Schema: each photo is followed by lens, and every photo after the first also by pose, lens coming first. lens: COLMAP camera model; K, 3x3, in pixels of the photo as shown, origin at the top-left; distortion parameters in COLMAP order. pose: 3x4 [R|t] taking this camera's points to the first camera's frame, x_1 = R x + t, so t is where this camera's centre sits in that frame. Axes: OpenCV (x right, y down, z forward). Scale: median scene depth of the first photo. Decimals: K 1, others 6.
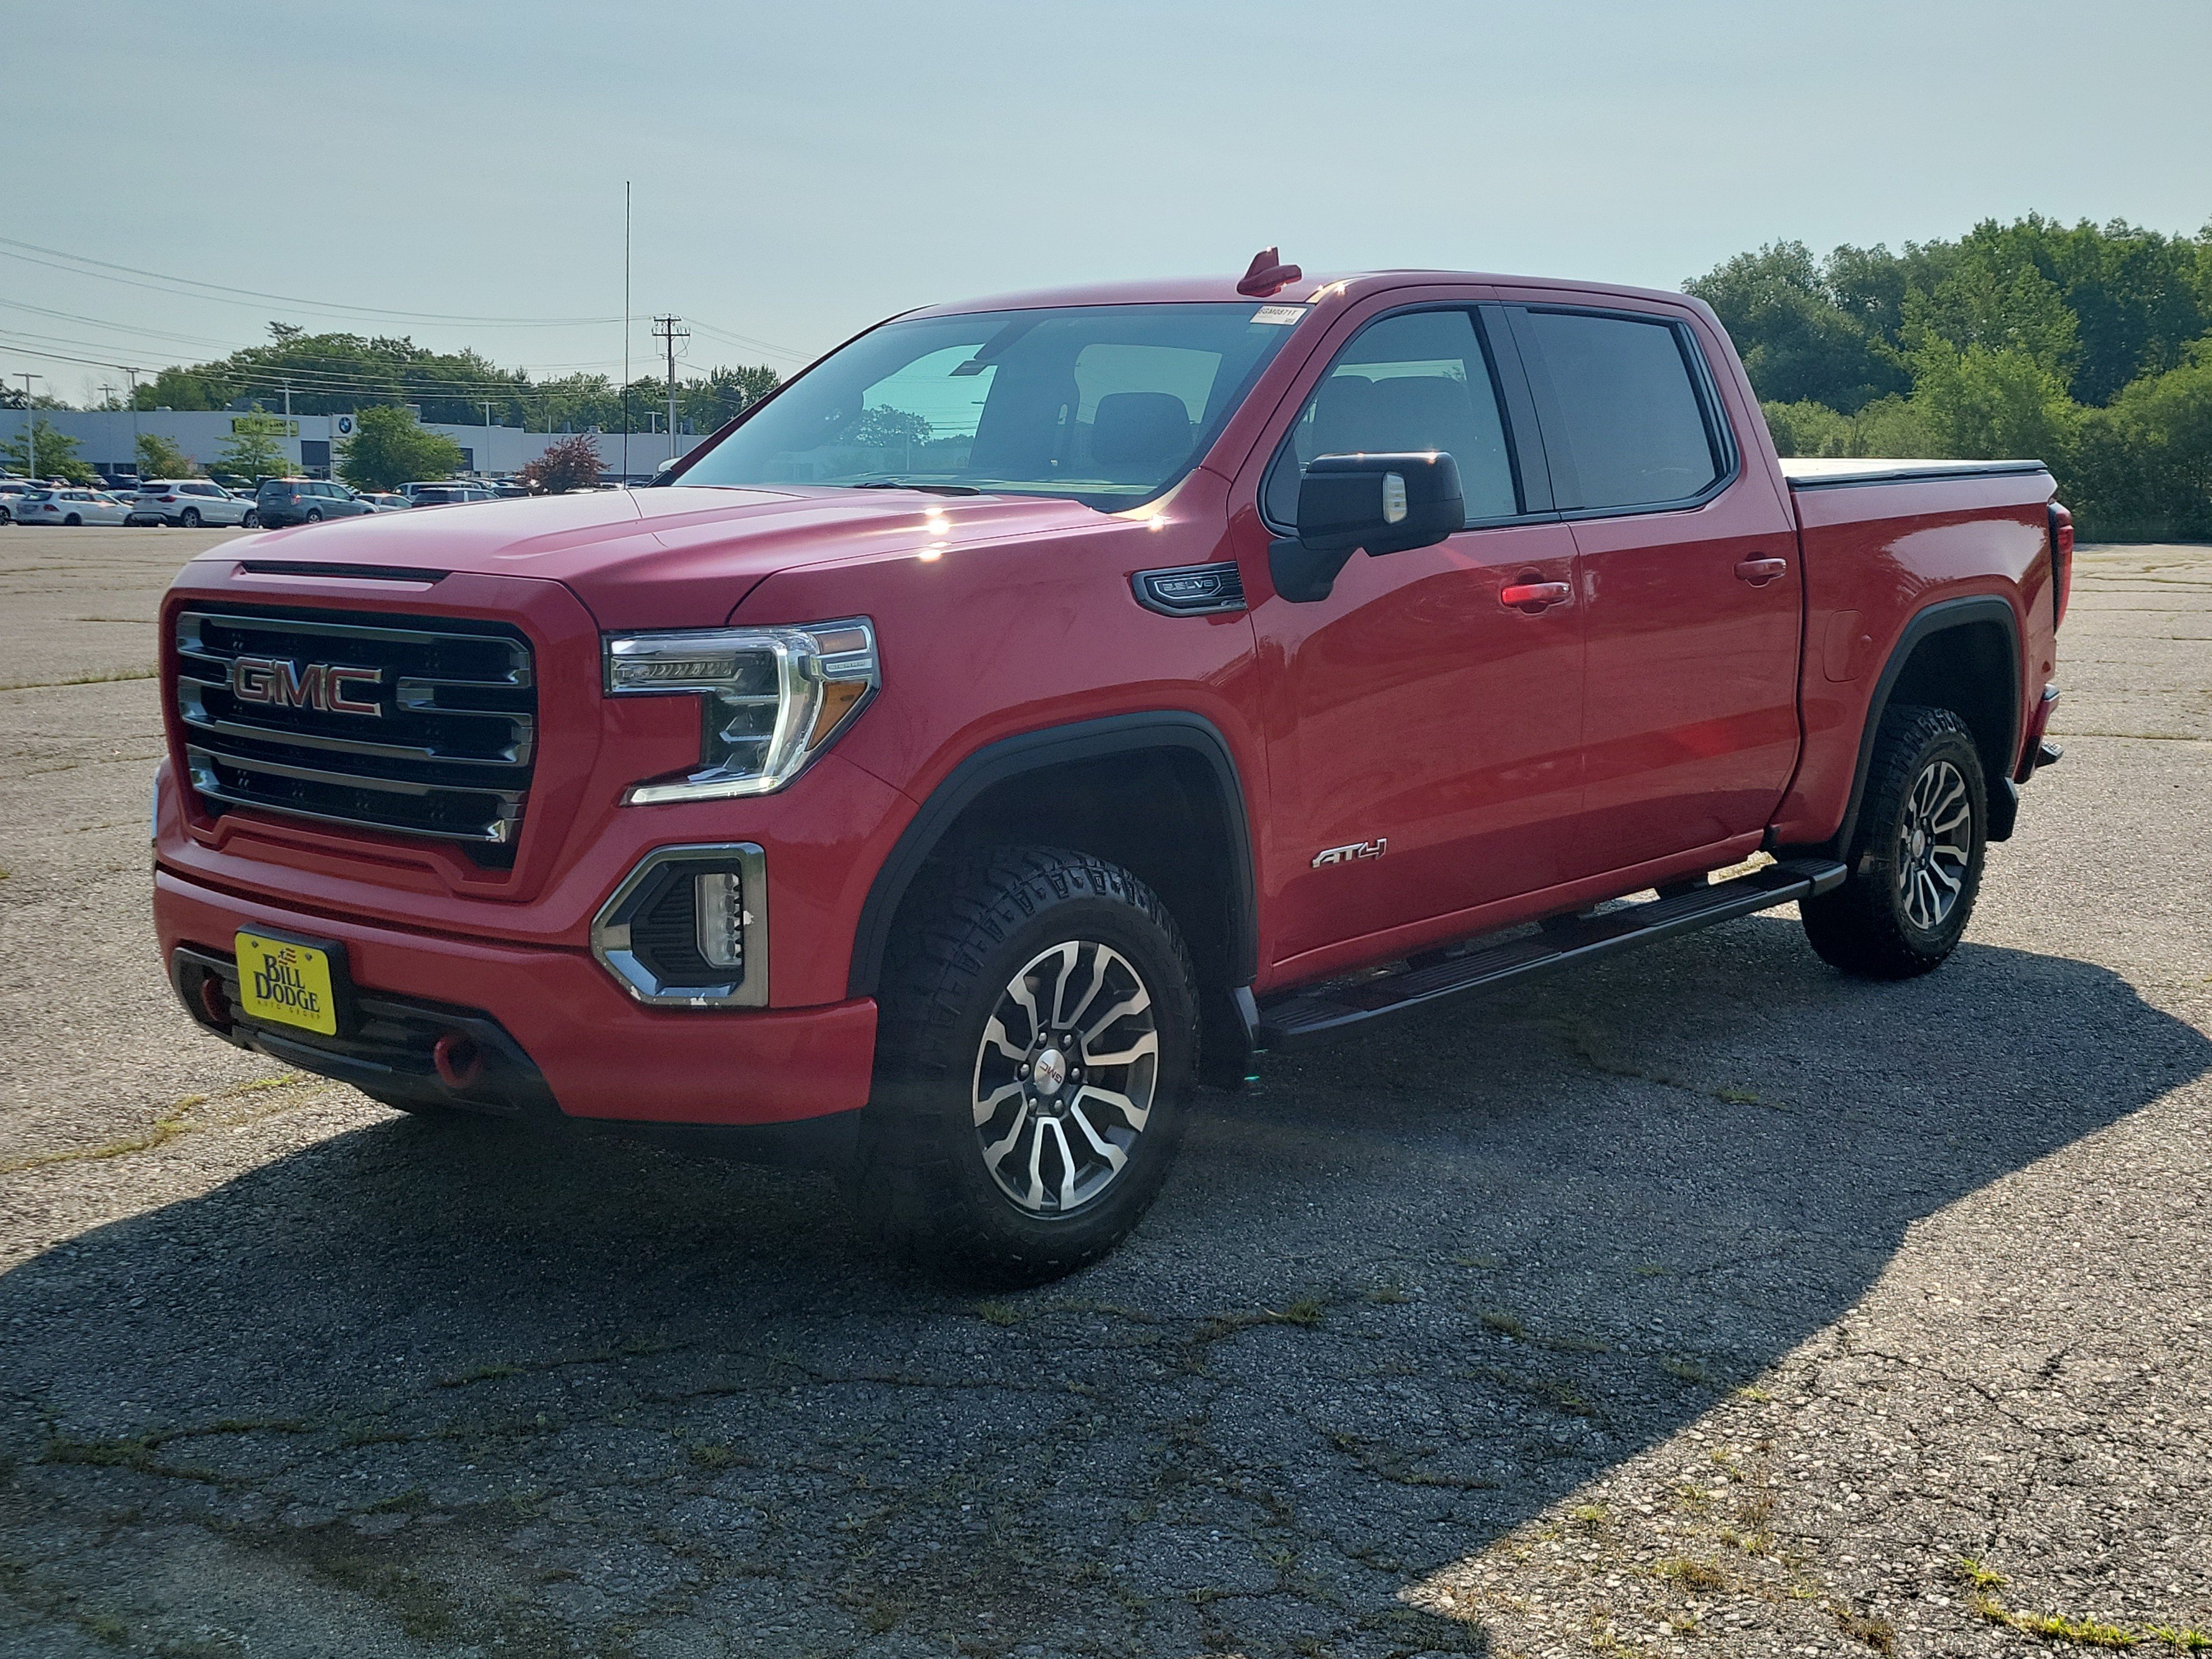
lens RADIAL K [[2746.1, 0, 1108.9], [0, 2746.1, 825.6], [0, 0, 1]] dist [0.076582, 0.000000]
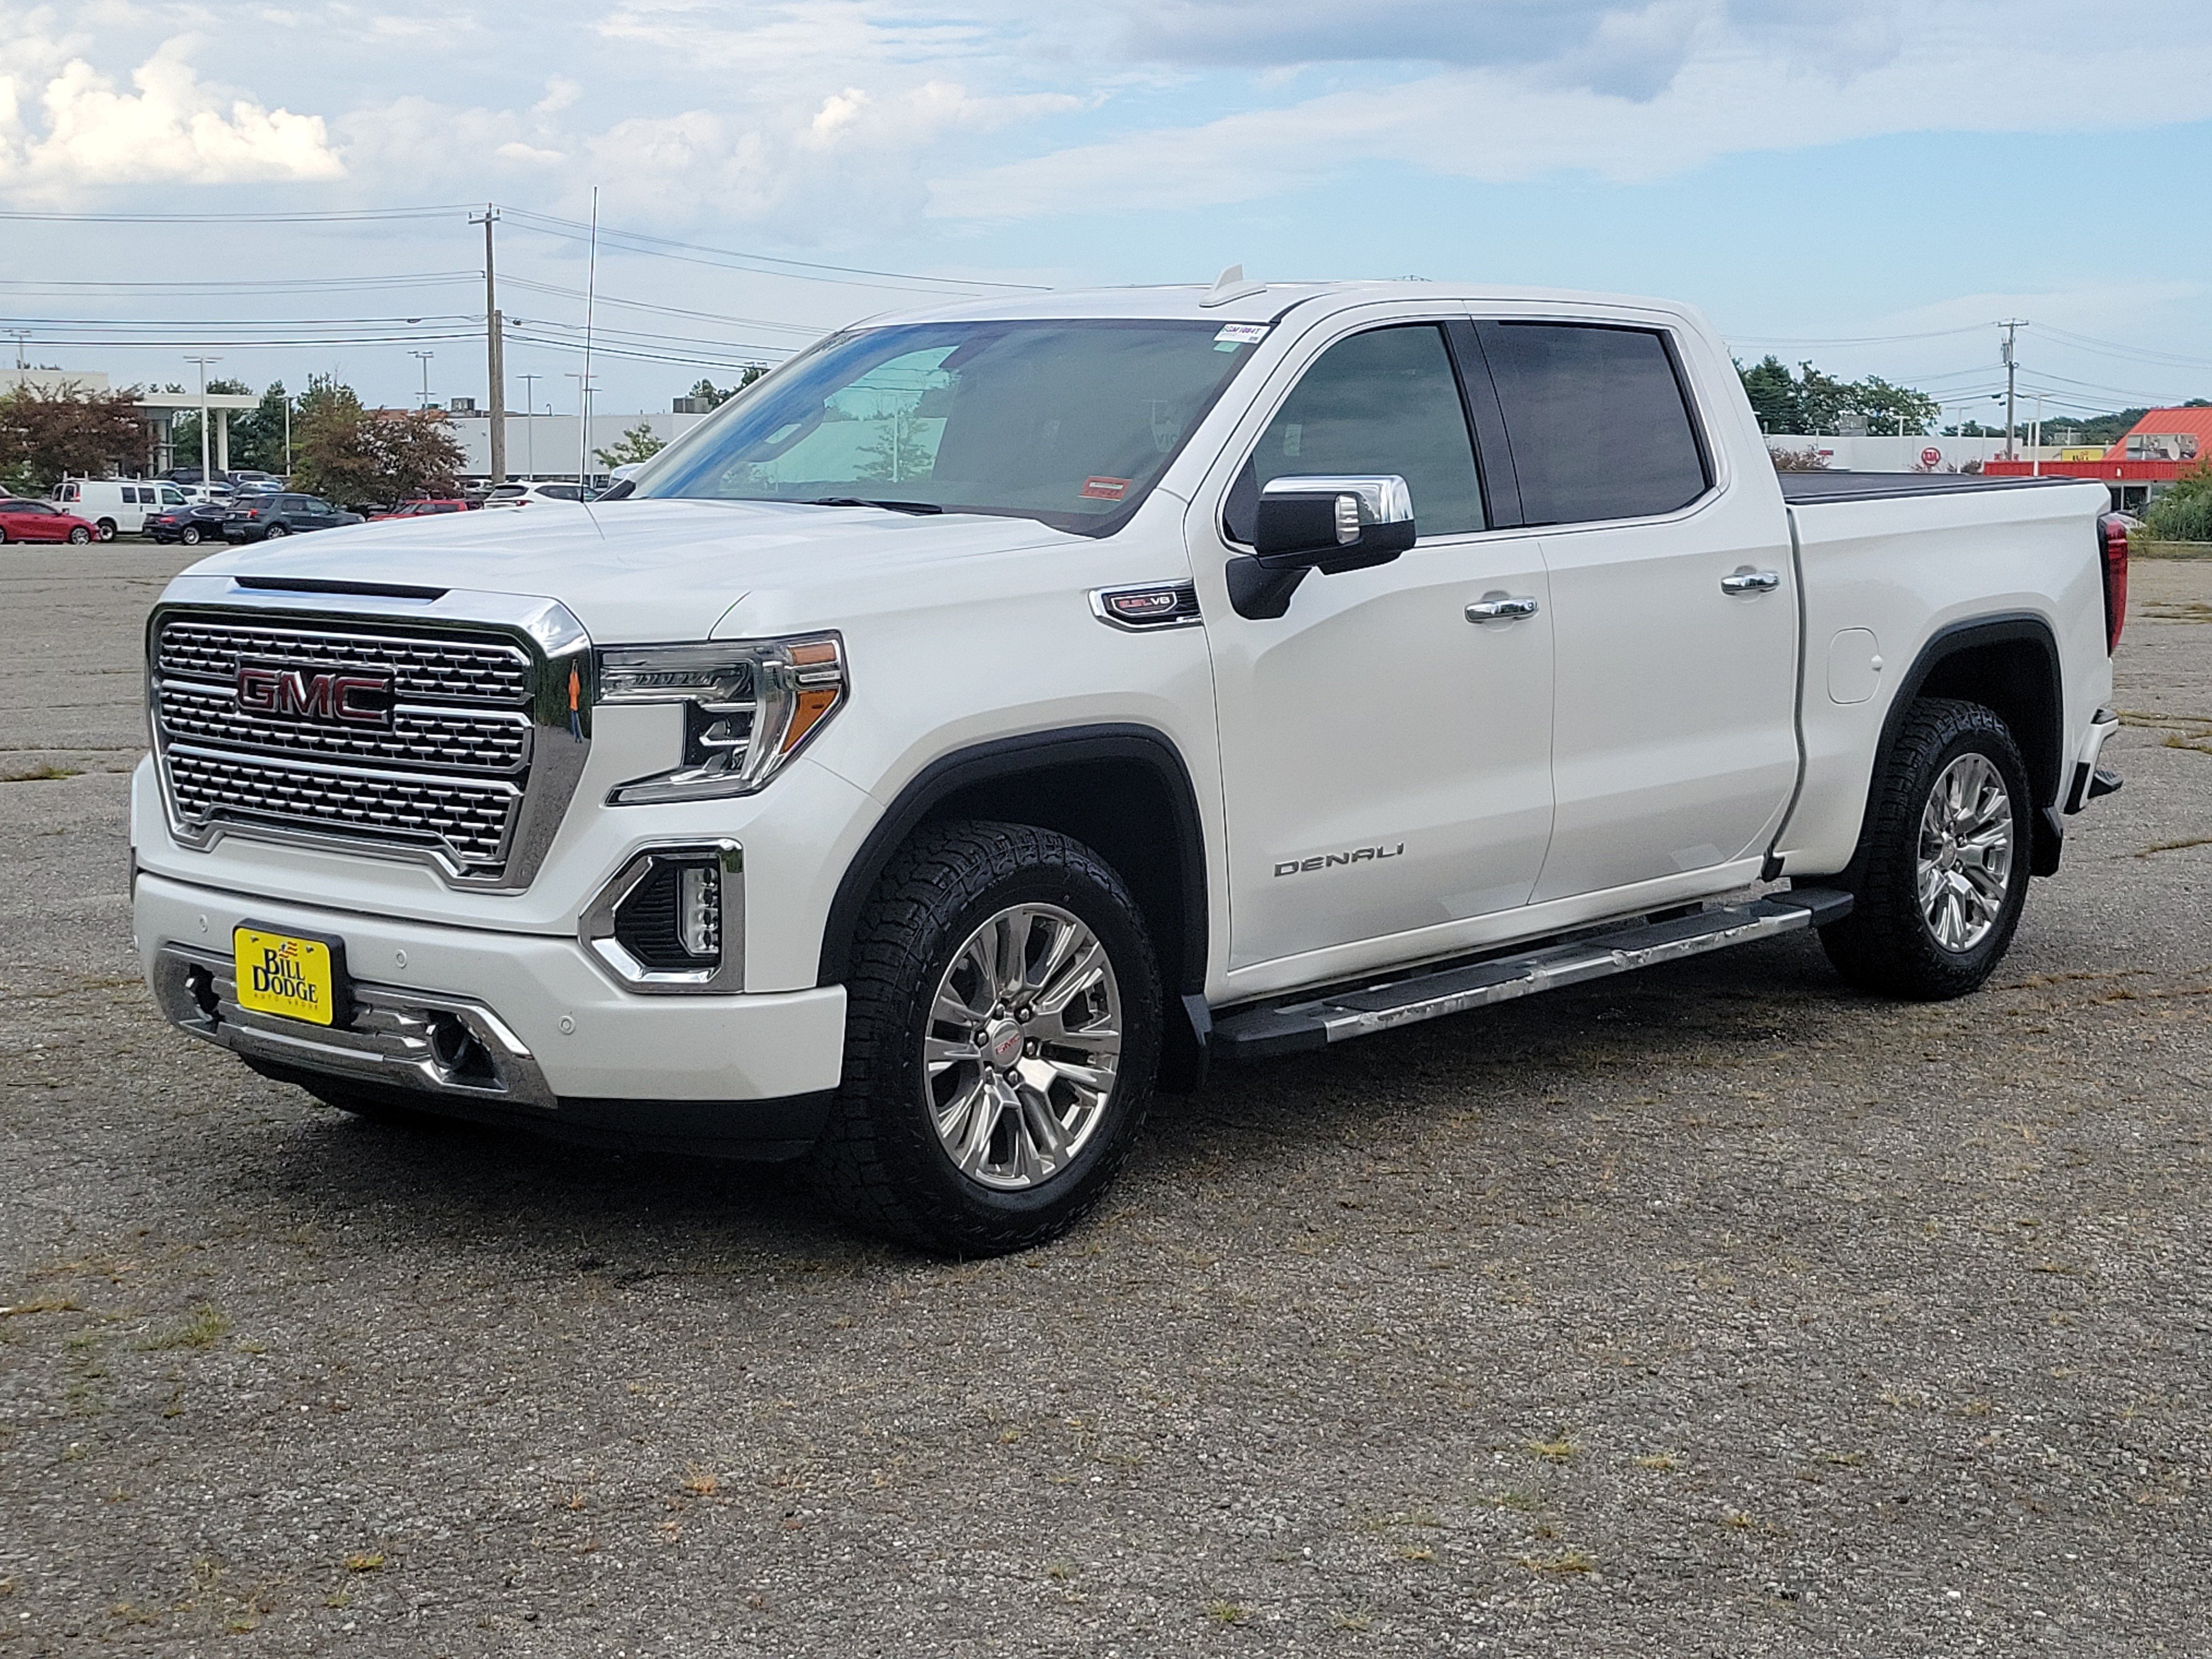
lens RADIAL K [[3640.2, 0, 1096.4], [0, 3640.2, 819.0], [0, 0, 1]] dist [-0.017187, 0.000000]
pose [[0.999957, 0.005934, -0.007134, 0.021660], [-0.006096, 0.999721, -0.022825, 0.027239], [0.006996, 0.022867, 0.999714, -0.386741]]
